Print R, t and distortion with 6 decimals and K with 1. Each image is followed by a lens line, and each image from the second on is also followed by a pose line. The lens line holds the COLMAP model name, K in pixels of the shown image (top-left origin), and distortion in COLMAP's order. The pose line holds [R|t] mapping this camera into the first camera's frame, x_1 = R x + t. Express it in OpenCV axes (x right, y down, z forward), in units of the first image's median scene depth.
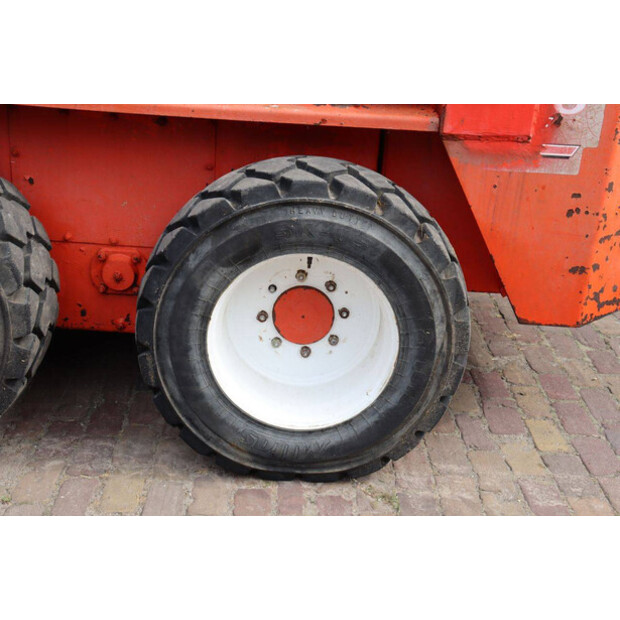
lens RADIAL K [[896.4, 0, 310.0], [0, 896.4, 310.0], [0, 0, 1]] dist [0.108949, -0.040319]
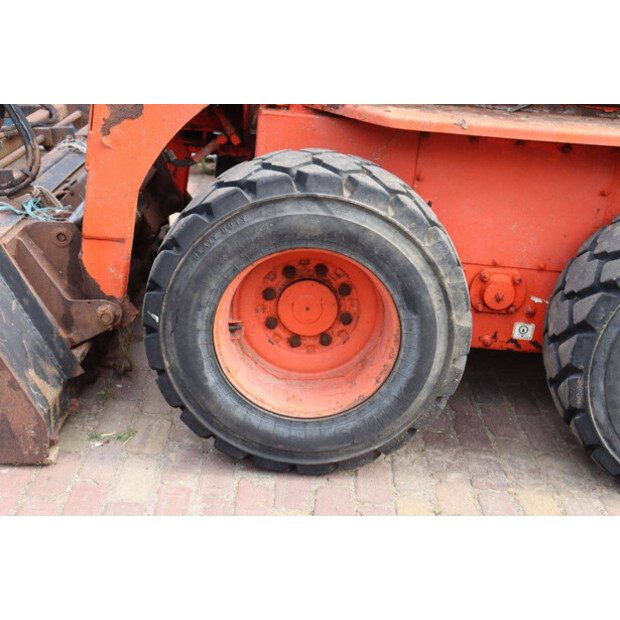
lens RADIAL K [[896.4, 0, 310.0], [0, 896.4, 310.0], [0, 0, 1]] dist [0.108949, -0.040319]
pose [[0.999455, 0.032149, 0.007512, -0.475214], [-0.032202, 0.999457, 0.007003, -0.023919], [-0.007282, -0.007241, 0.999947, -0.036853]]
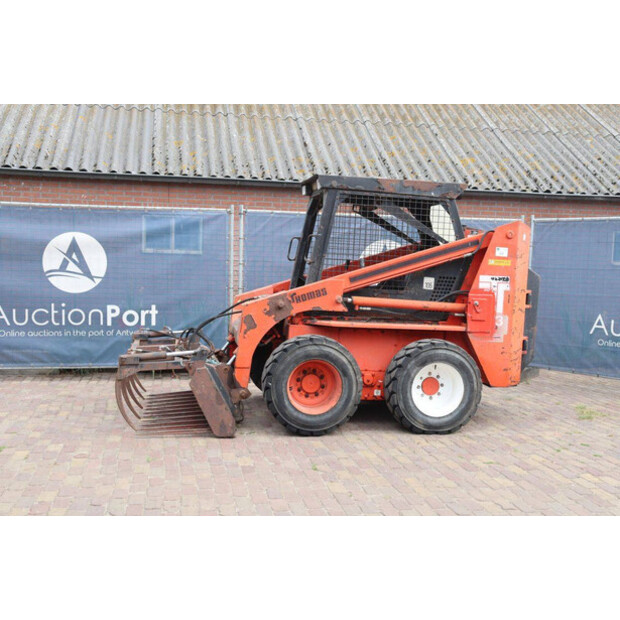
lens RADIAL K [[761.6, 0, 310.0], [0, 761.6, 310.0], [0, 0, 1]] dist [0.003969, 0.095192]
pose [[0.984300, -0.019164, 0.175459, -0.961951], [0.071271, 0.952595, -0.295776, 0.554903], [-0.161473, 0.303638, 0.939005, -1.712679]]
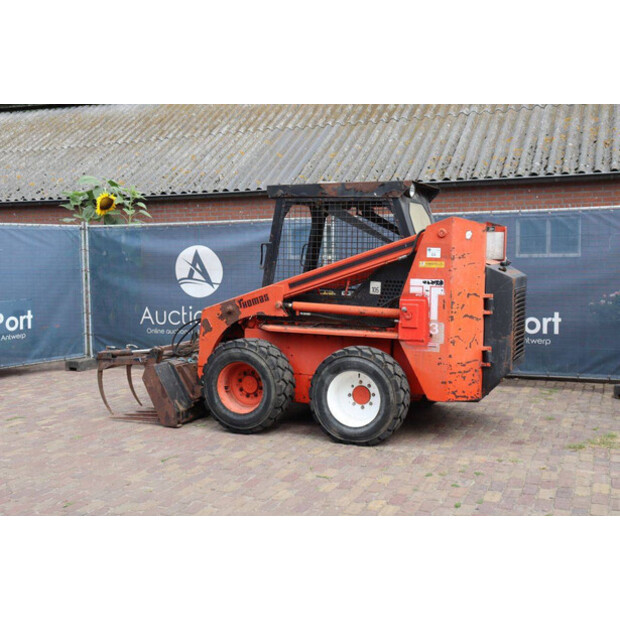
lens RADIAL K [[761.6, 0, 310.0], [0, 761.6, 310.0], [0, 0, 1]] dist [0.003969, 0.095192]
pose [[0.912536, -0.014454, -0.408740, 0.966590], [-0.110388, 0.953583, -0.280169, 0.512576], [0.393817, 0.300784, 0.868583, -1.570507]]
